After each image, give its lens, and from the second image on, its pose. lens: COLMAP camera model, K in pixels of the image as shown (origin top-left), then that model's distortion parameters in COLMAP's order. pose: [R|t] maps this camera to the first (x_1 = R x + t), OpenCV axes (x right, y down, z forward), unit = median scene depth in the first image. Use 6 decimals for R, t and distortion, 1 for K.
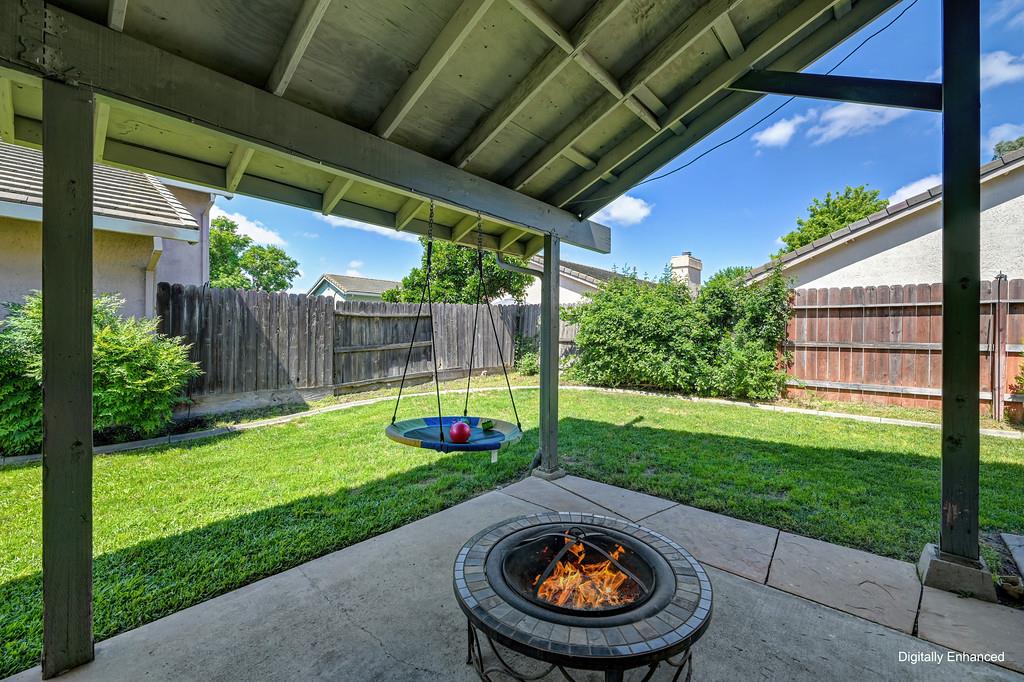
lens RADIAL K [[415.2, 0, 508.2], [0, 415.2, 328.9], [0, 0, 1]] dist [0.010147, -0.001554]
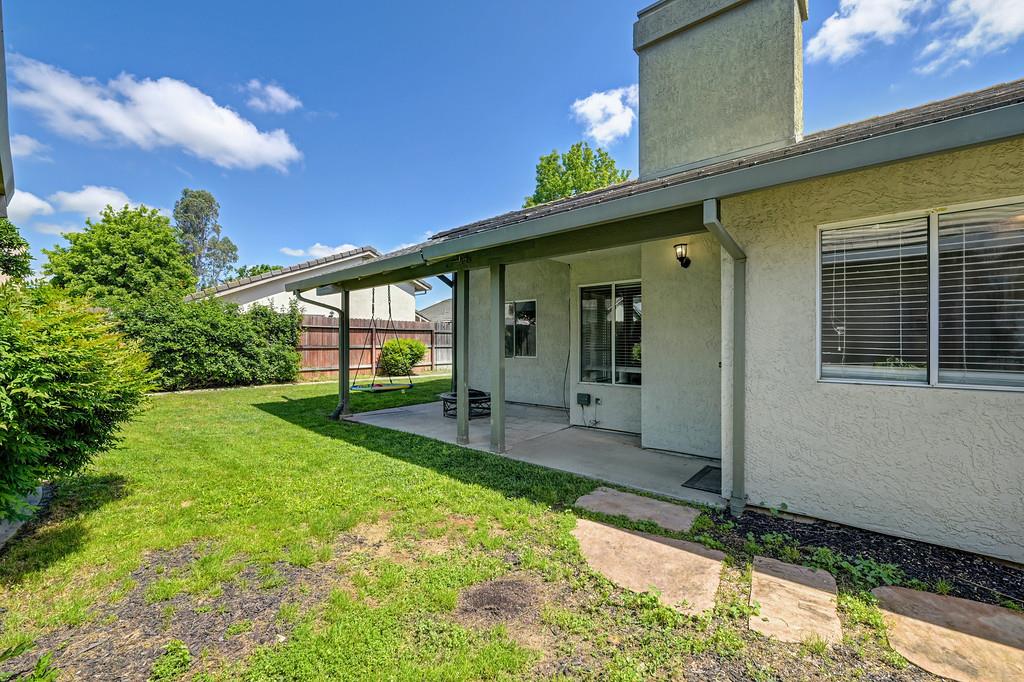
lens RADIAL K [[415.2, 0, 510.3], [0, 415.2, 341.5], [0, 0, 1]] dist [0.010147, -0.001554]
pose [[-0.006102, -0.005776, 0.999965, -1.049808], [-0.011524, 0.999917, 0.005706, -0.006291], [-0.999915, -0.011489, -0.006168, 0.153303]]
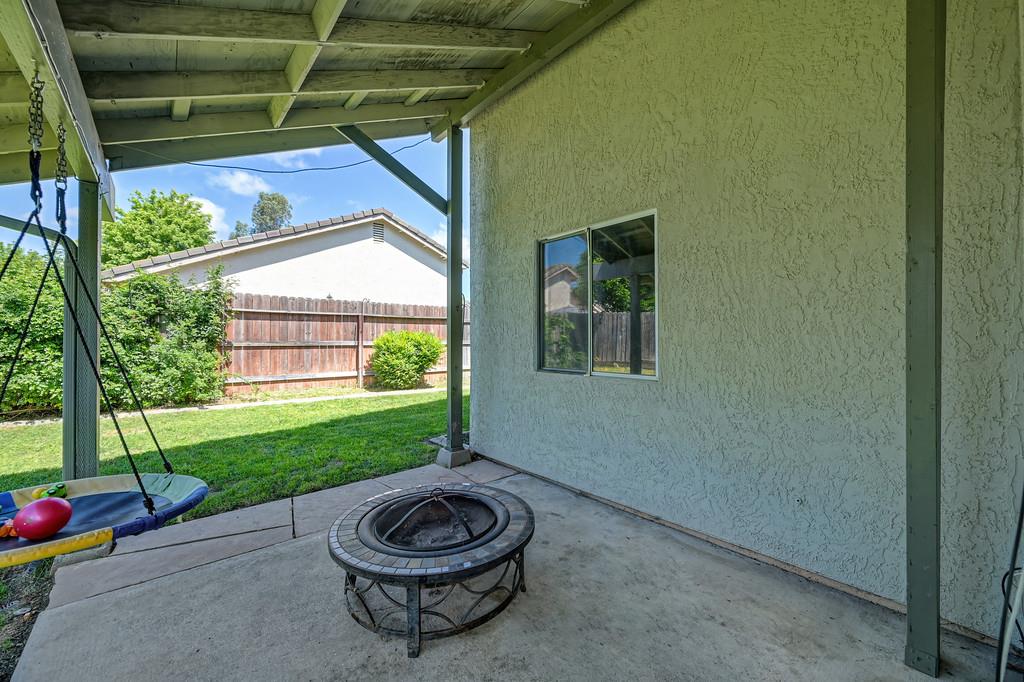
lens RADIAL K [[415.2, 0, 506.5], [0, 415.2, 339.6], [0, 0, 1]] dist [0.010147, -0.001554]
pose [[0.151210, -0.010524, 0.988446, -0.256280], [-0.010758, 0.999867, 0.012292, 0.004268], [-0.988443, -0.012492, 0.151077, 0.155113]]
